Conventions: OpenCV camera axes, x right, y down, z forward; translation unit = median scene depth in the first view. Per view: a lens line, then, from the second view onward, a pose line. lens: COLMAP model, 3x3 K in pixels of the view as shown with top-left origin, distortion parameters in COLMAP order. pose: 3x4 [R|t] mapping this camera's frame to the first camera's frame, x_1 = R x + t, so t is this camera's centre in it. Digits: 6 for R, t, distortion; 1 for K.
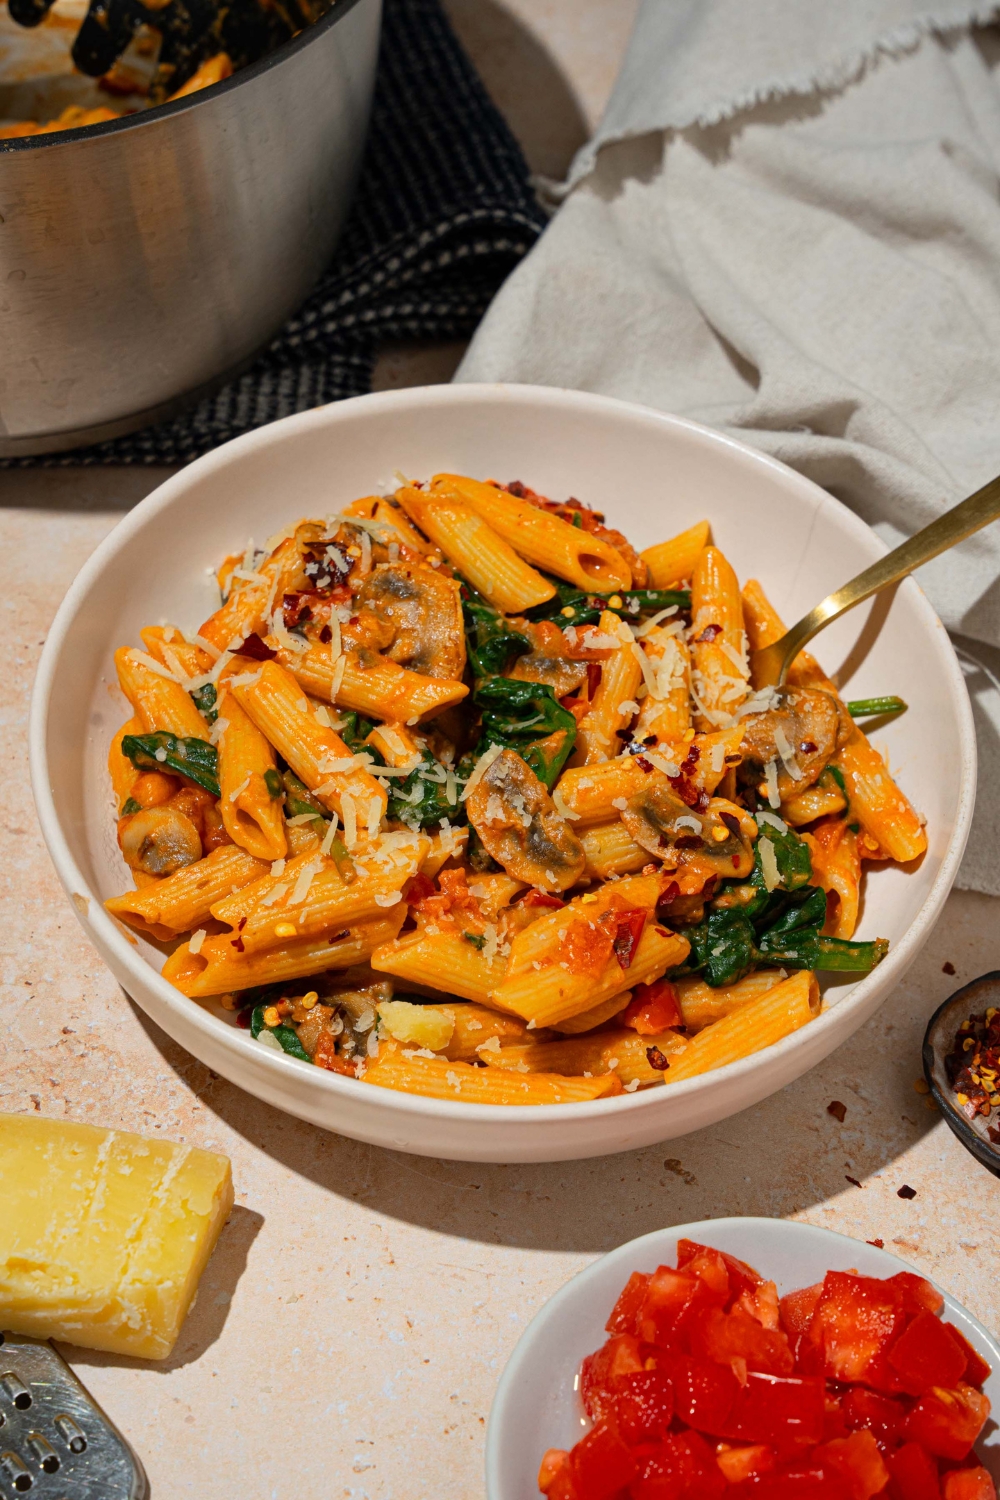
lens RADIAL K [[2829.4, 0, 500.0], [0, 2829.4, 750.0], [0, 0, 1]] dist [0.052187, 1.048461]
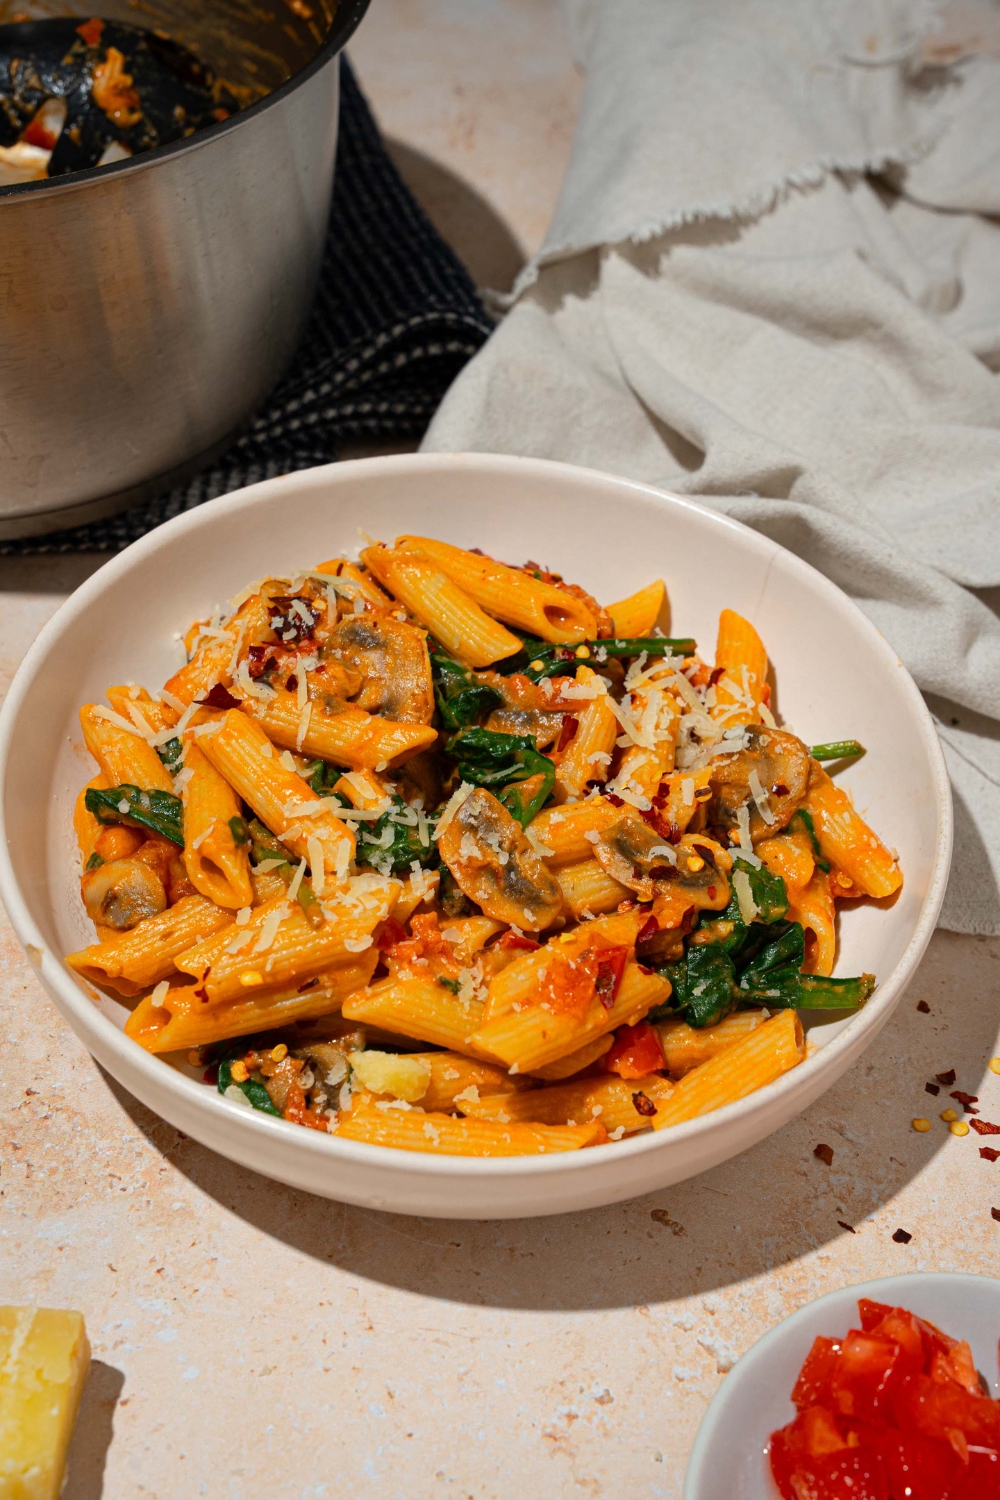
lens RADIAL K [[2068.8, 0, 493.2], [0, 2068.8, 751.8], [0, 0, 1]] dist [0.005829, 0.014649]
pose [[0.999390, -0.022438, 0.026745, -0.010887], [0.024287, 0.997183, -0.070961, 0.037578], [-0.025078, 0.071567, 0.997120, 0.287107]]
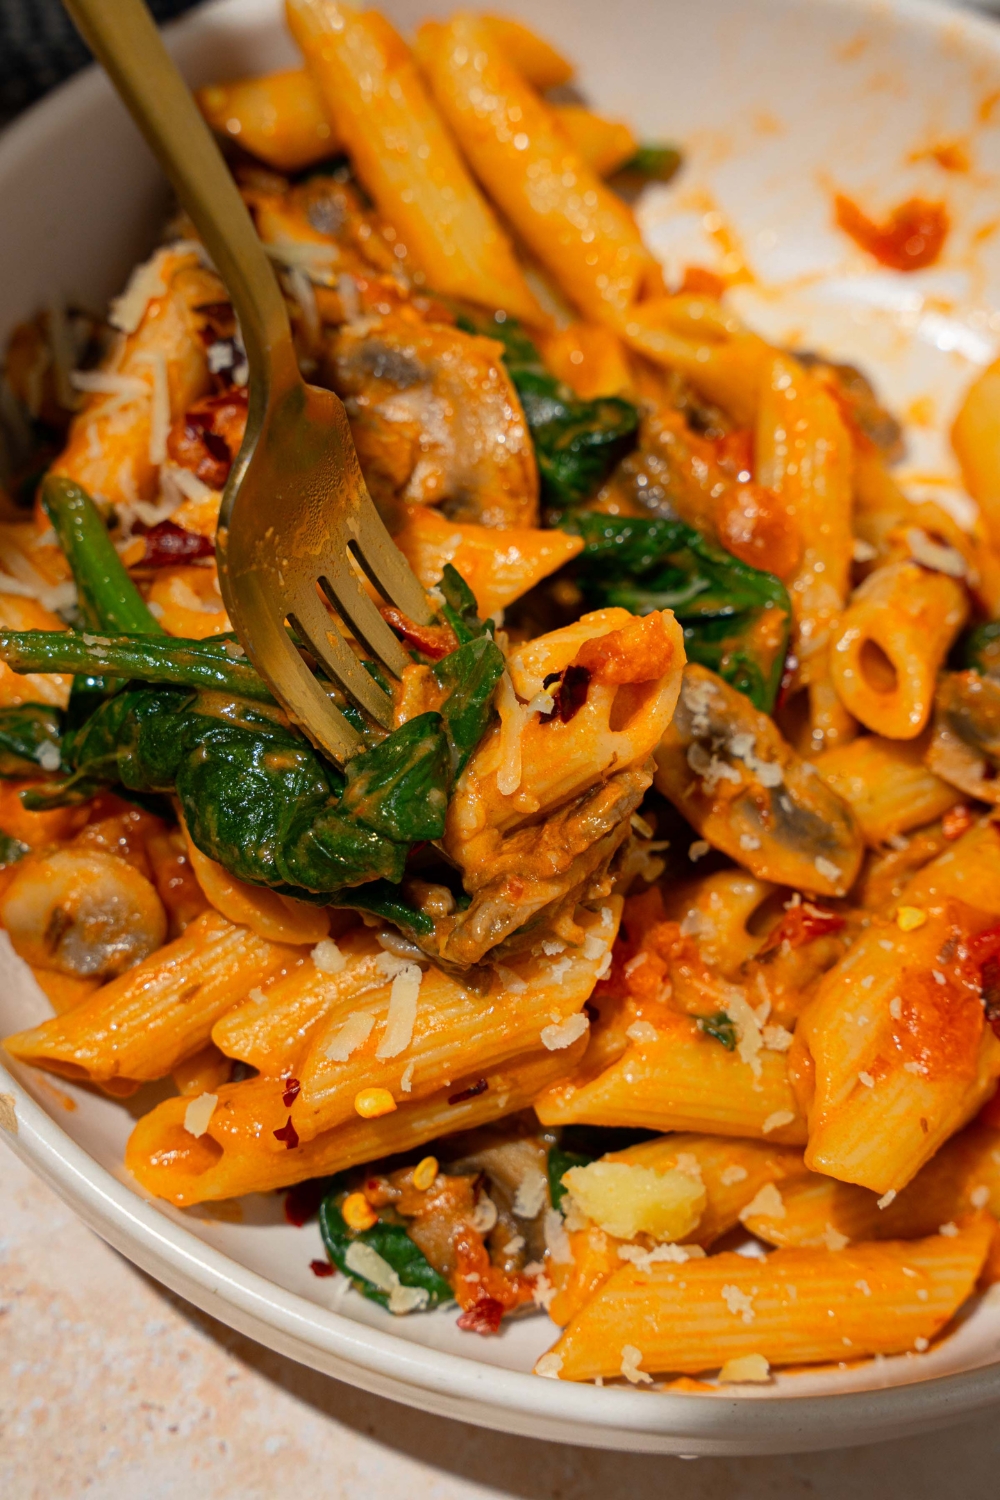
lens RADIAL K [[2829.4, 0, 500.0], [0, 2829.4, 750.0], [0, 0, 1]] dist [0.052187, 1.048461]
pose [[0.975501, -0.159257, 0.151771, -0.121375], [0.129209, 0.973121, 0.190634, -0.092465], [-0.178051, -0.166354, 0.969858, 0.473042]]
